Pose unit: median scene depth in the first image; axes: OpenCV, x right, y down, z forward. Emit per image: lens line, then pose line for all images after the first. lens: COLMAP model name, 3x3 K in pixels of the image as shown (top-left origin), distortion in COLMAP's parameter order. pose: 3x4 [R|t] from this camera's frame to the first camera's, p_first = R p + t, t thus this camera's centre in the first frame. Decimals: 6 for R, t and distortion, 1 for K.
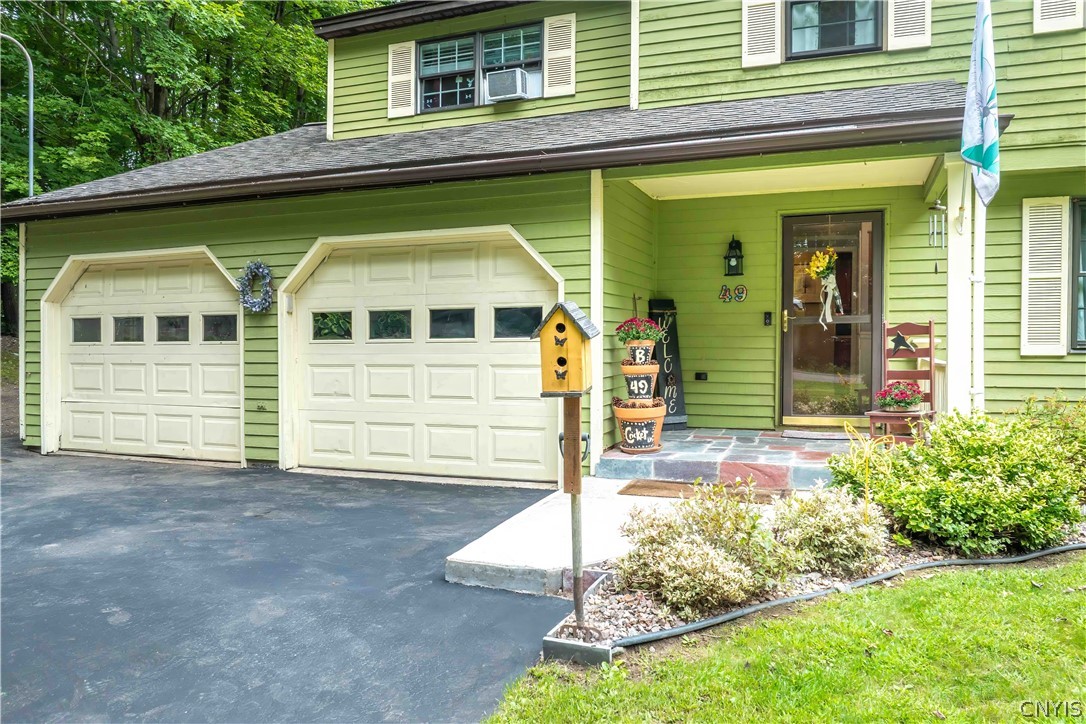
lens RADIAL K [[775.6, 0, 551.7], [0, 775.6, 367.5], [0, 0, 1]] dist [-0.034910, 0.001878]
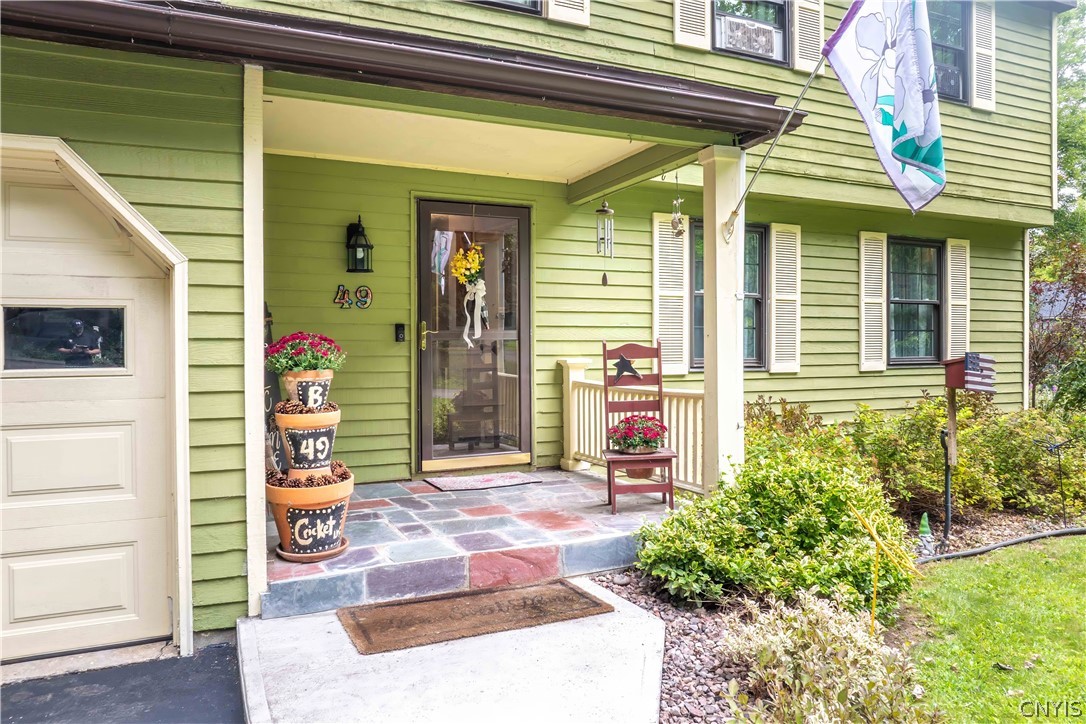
lens RADIAL K [[764.1, 0, 543.0], [0, 764.1, 362.0], [0, 0, 1]] dist [-0.031641, -0.002795]
pose [[0.699364, -0.014837, 0.714612, -0.172288], [0.021248, 0.999774, -0.000037, -0.035636], [-0.714450, 0.015210, 0.699521, 0.433053]]
